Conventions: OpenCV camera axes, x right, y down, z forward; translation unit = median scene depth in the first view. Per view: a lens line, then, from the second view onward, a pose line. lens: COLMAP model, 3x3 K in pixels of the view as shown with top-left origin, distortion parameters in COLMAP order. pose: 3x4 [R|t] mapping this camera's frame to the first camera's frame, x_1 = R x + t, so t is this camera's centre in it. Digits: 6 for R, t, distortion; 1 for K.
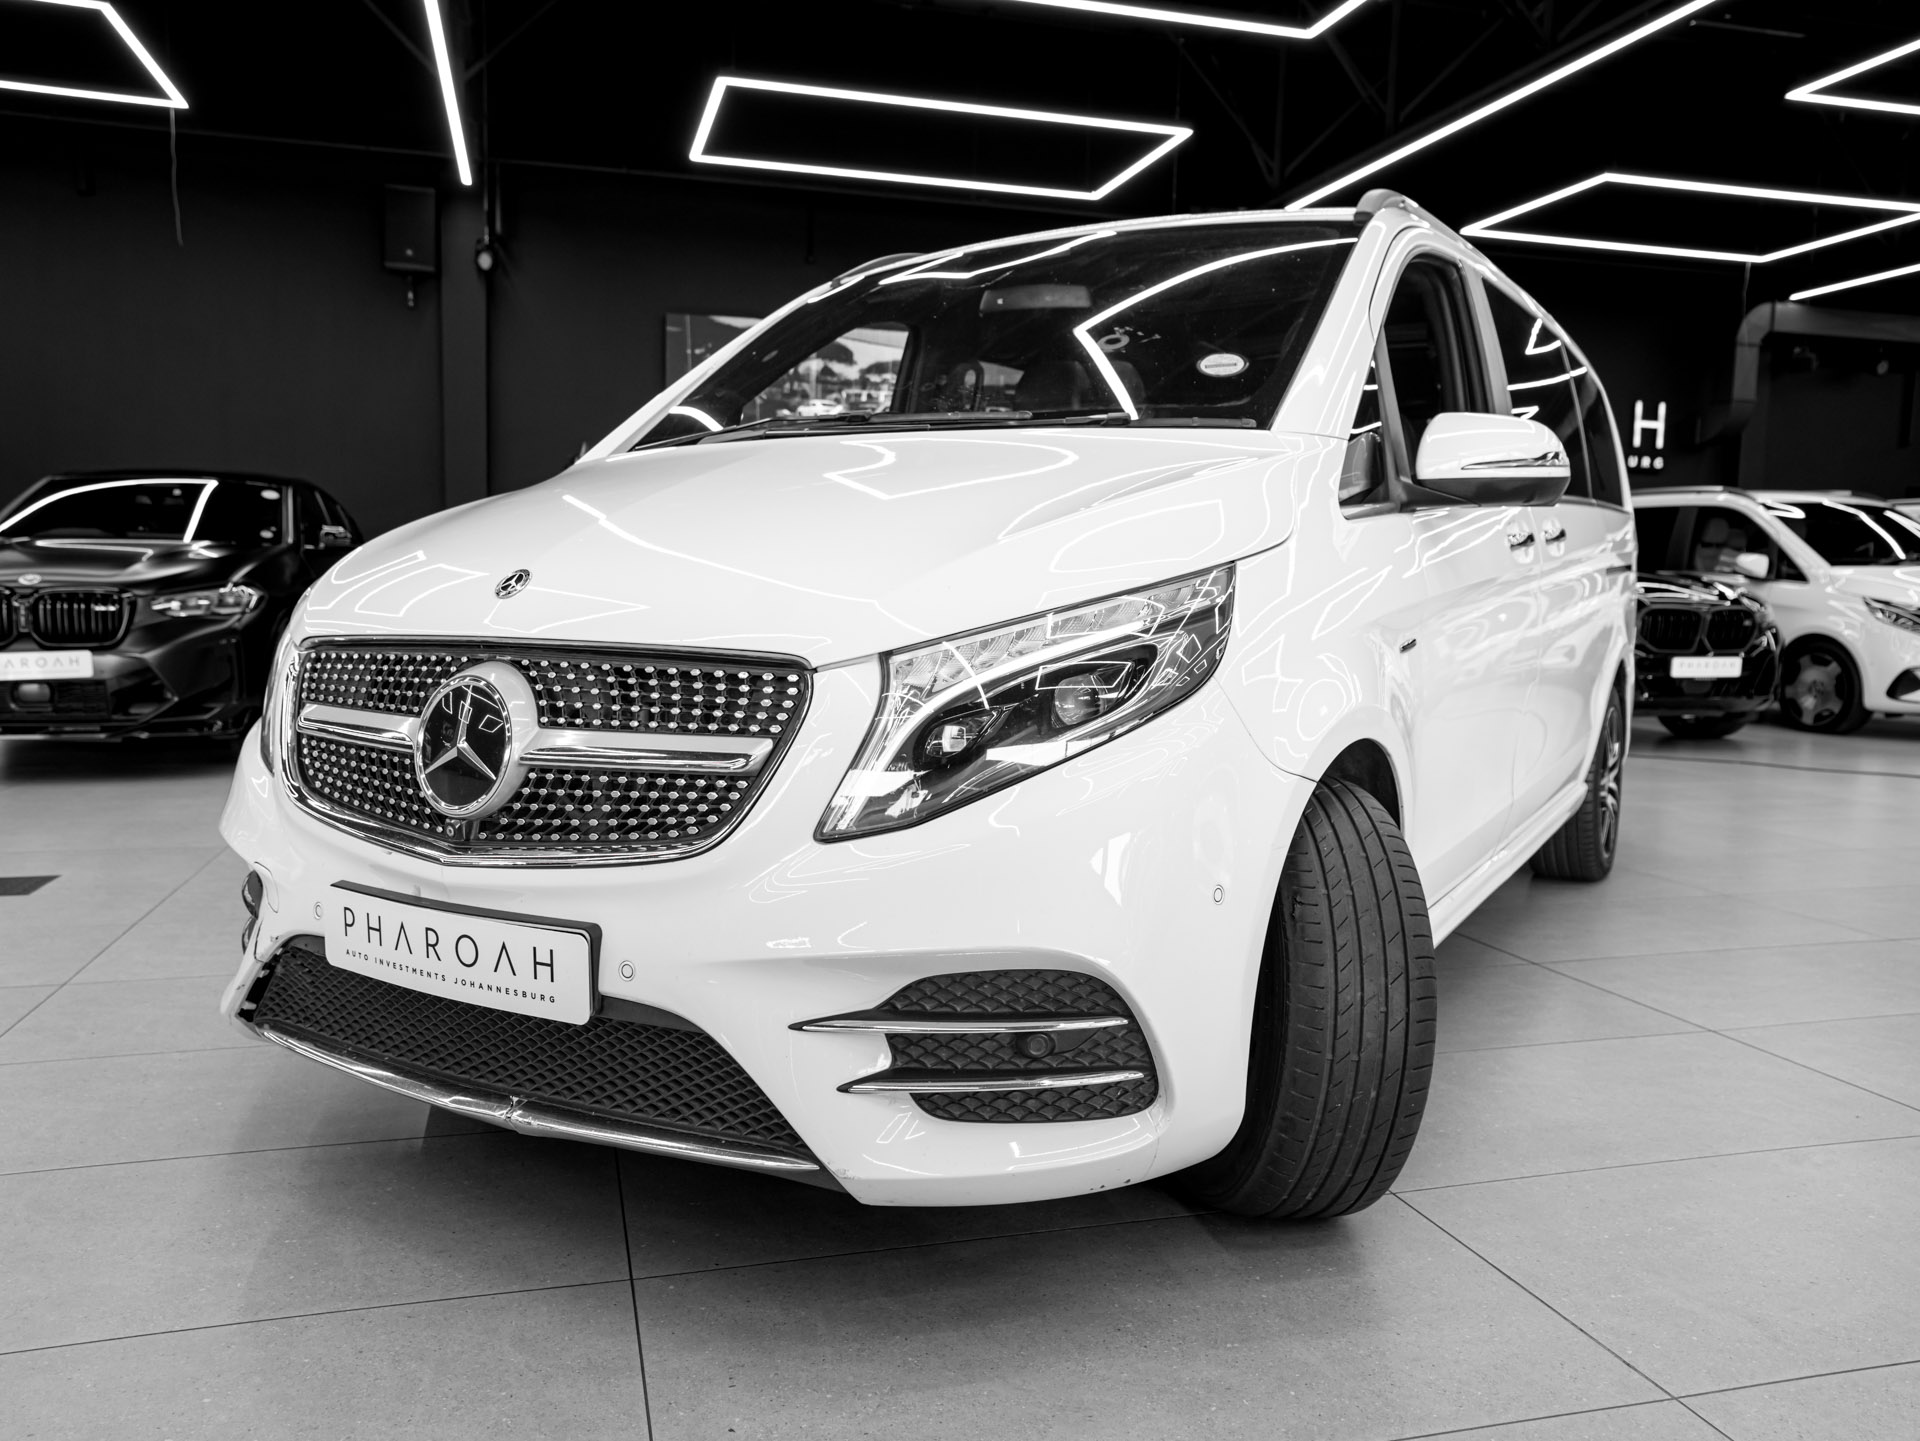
lens RADIAL K [[1444.4, 0, 961.7], [0, 1444.4, 713.2], [0, 0, 1]] dist [-0.029184, 0.072834]
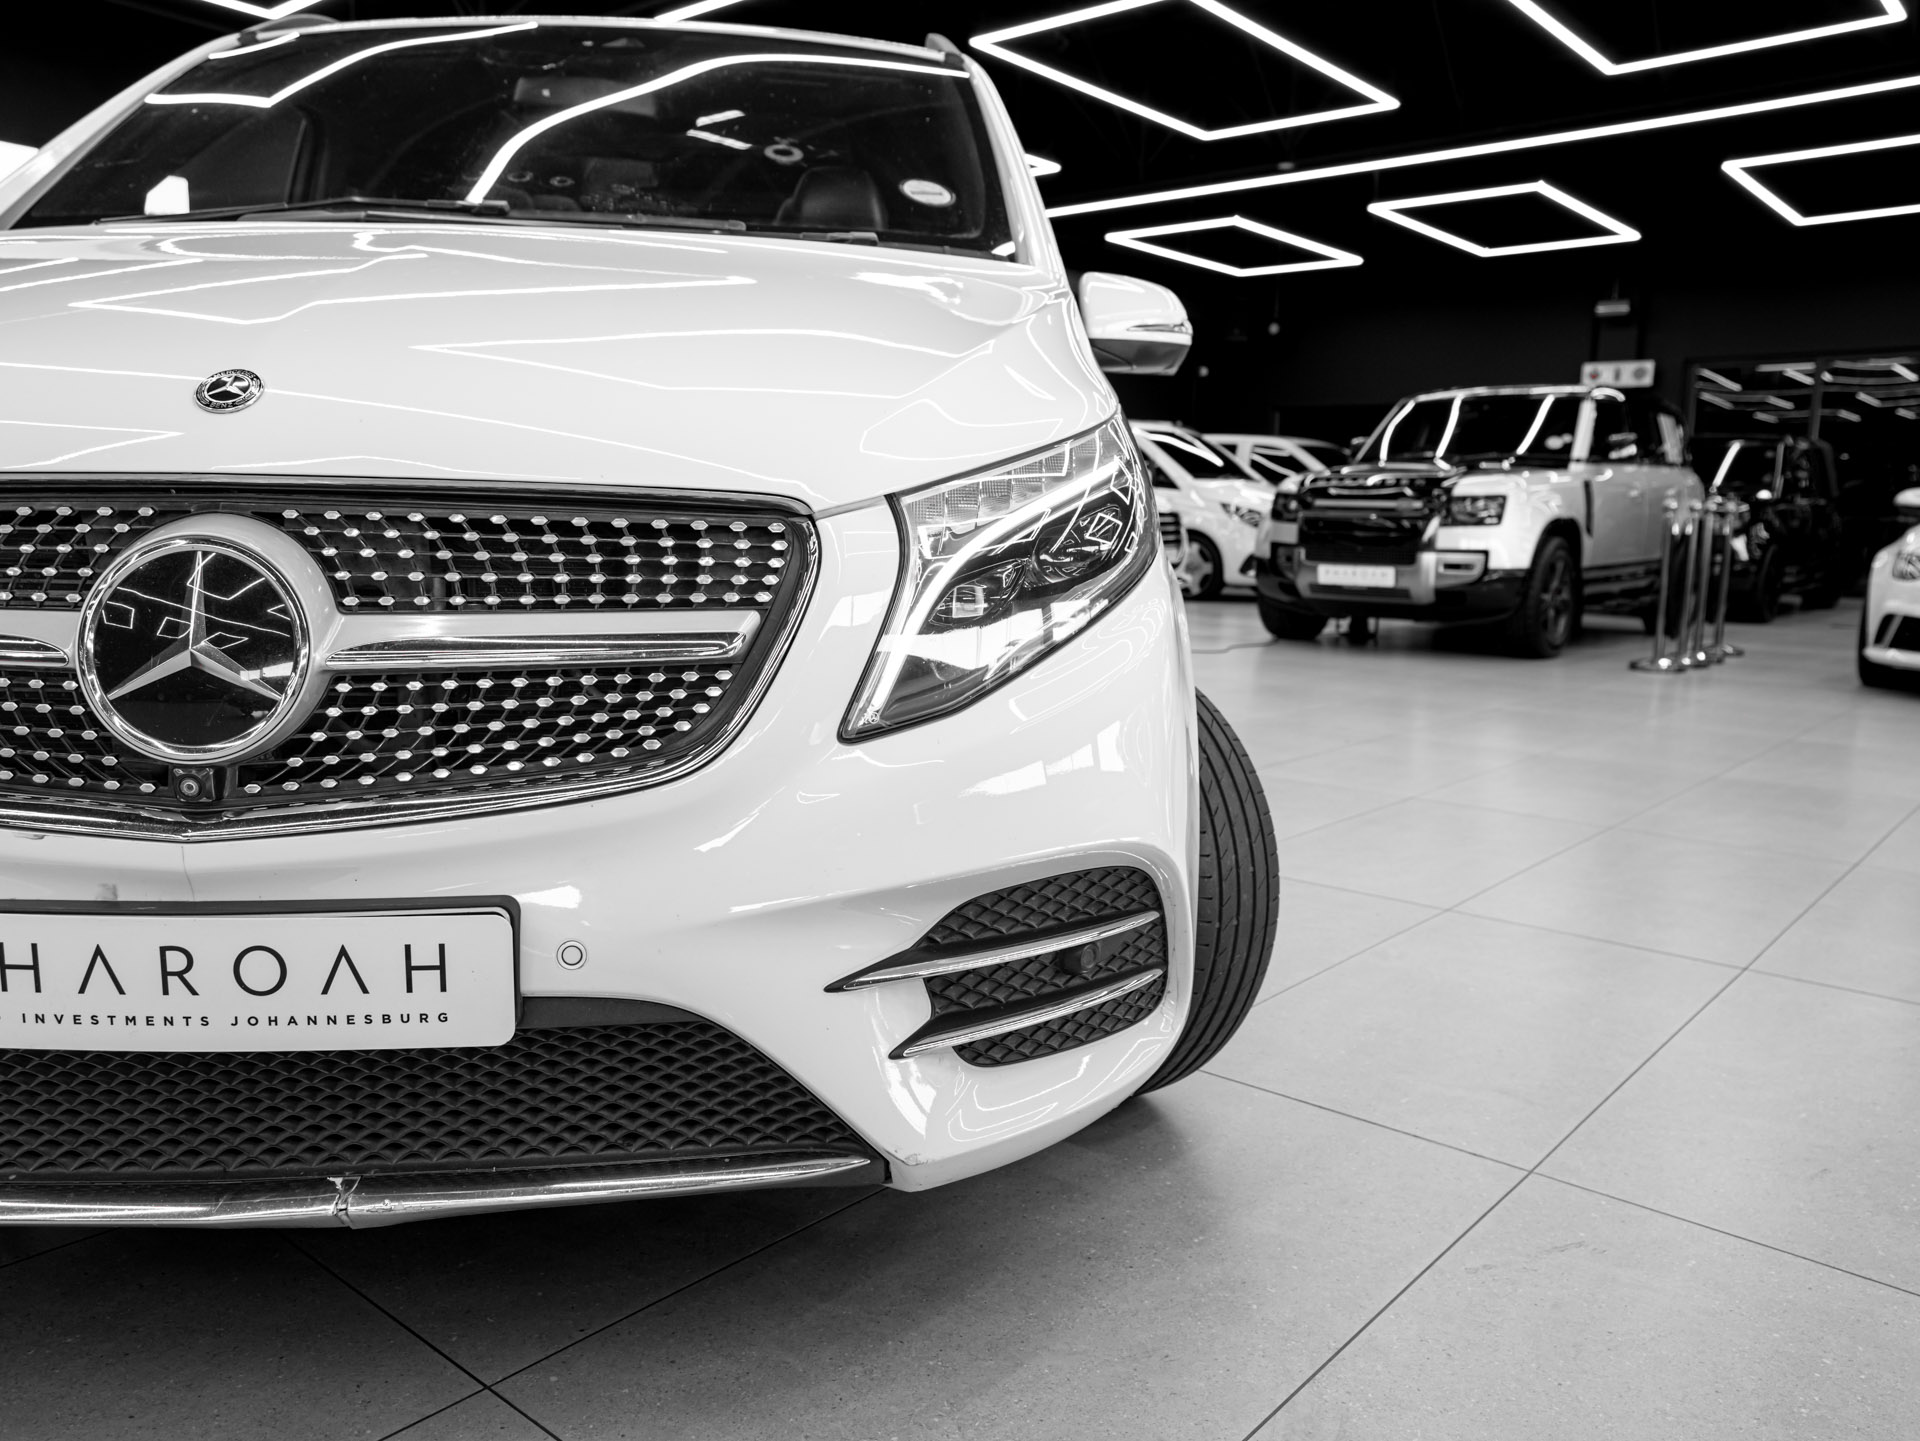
lens RADIAL K [[1444.4, 0, 961.7], [0, 1444.4, 713.2], [0, 0, 1]] dist [-0.029184, 0.072834]
pose [[0.835050, -0.076837, 0.544782, -0.440179], [0.041263, 0.996157, 0.077251, 0.016864], [-0.548624, -0.042030, 0.835012, 0.320669]]
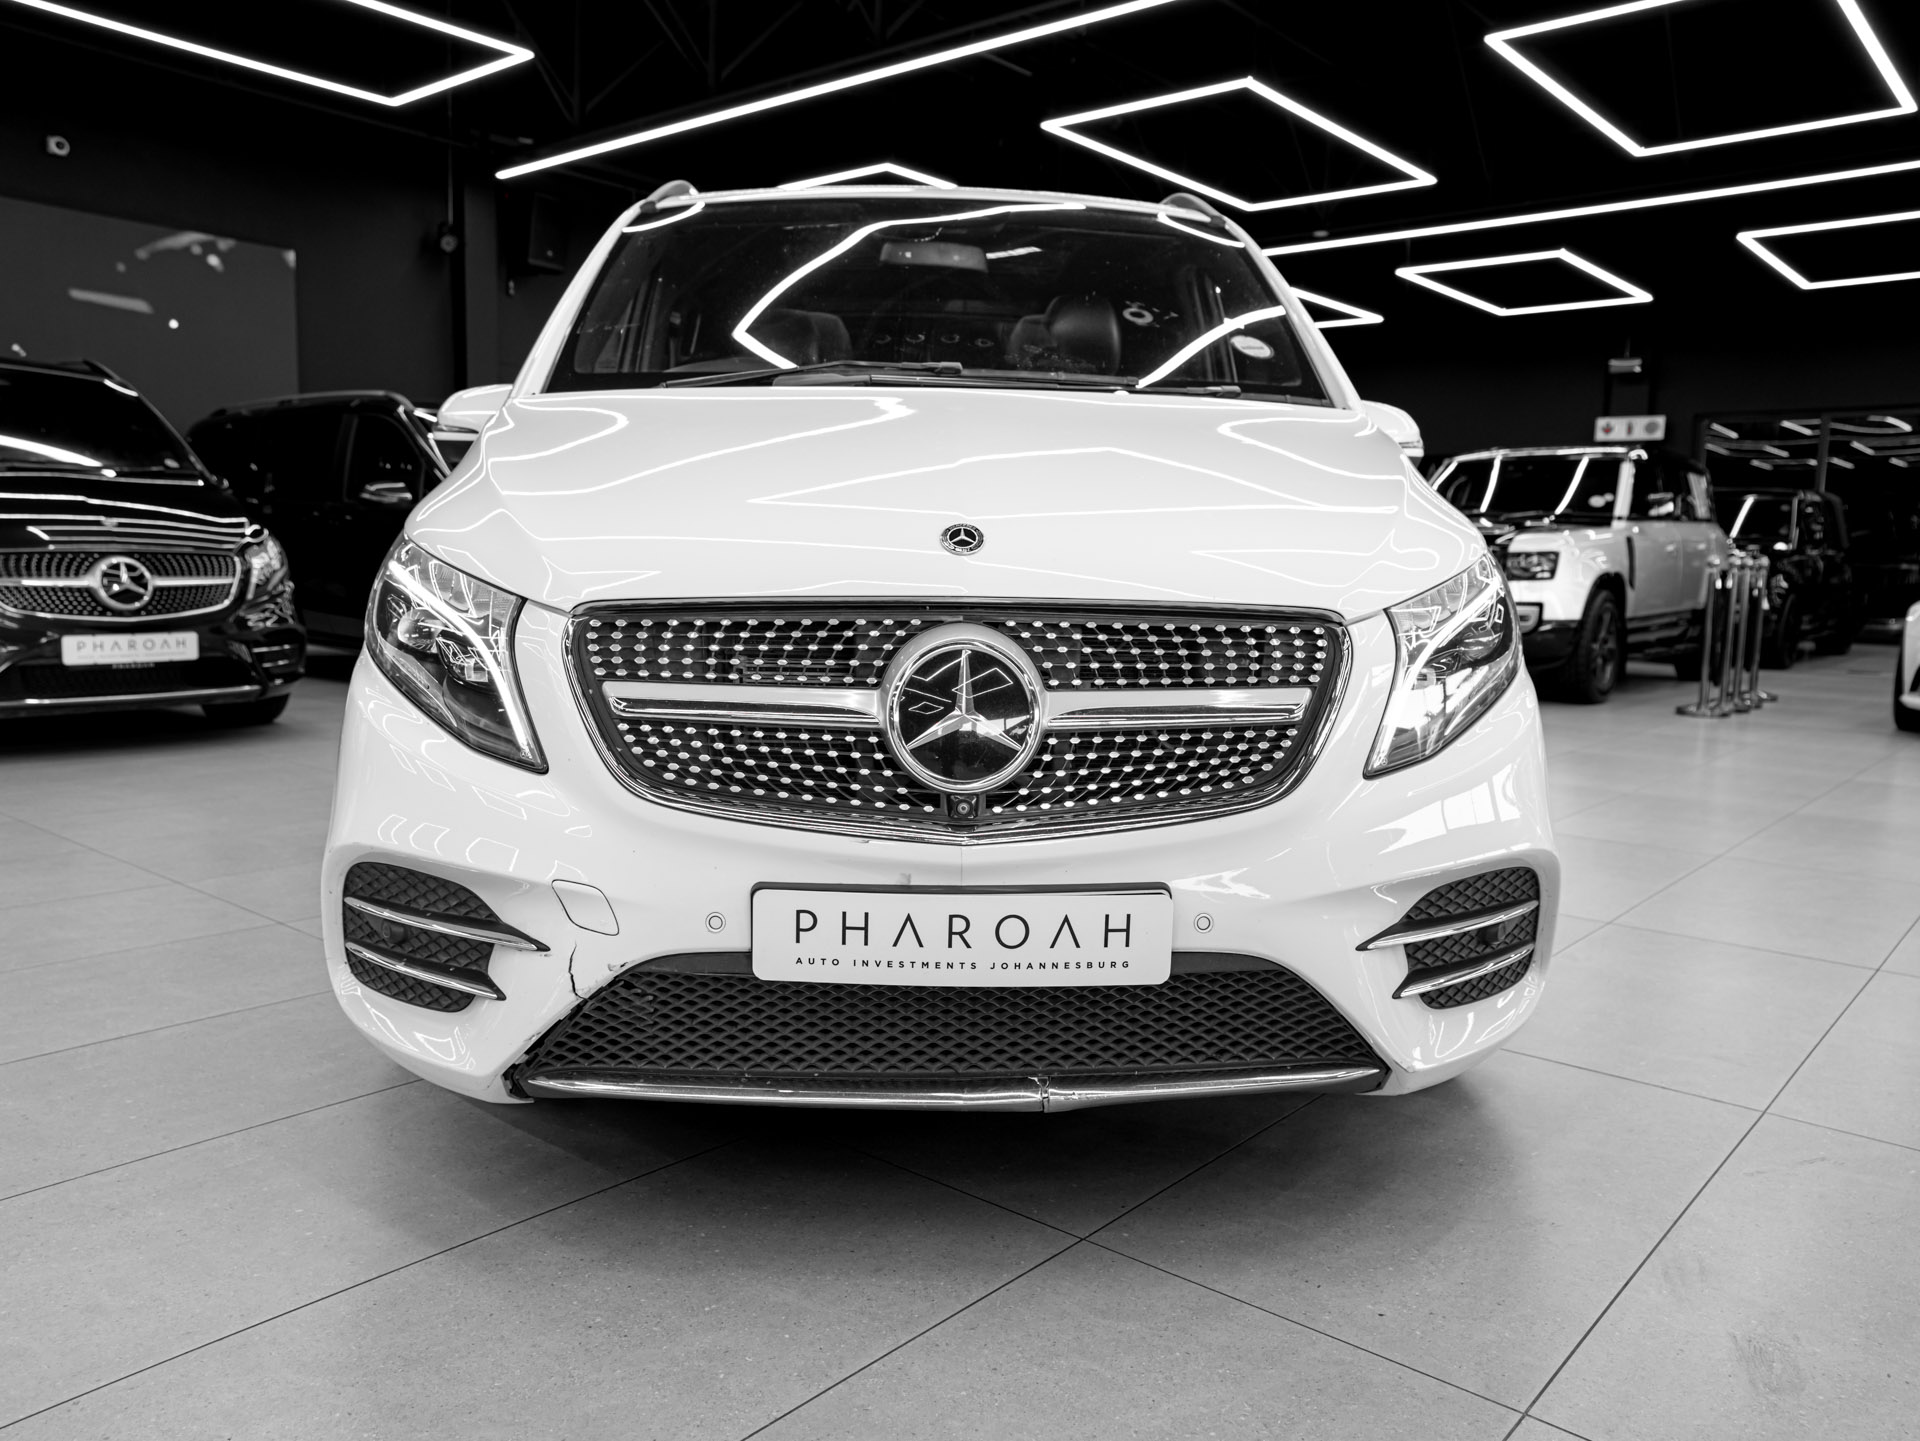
lens RADIAL K [[1444.4, 0, 961.7], [0, 1444.4, 713.2], [0, 0, 1]] dist [-0.029184, 0.072834]
pose [[0.832004, -0.060966, 0.551409, -0.919957], [0.040631, 0.997970, 0.049034, -0.026156], [-0.553279, -0.018392, 0.832793, 0.245372]]
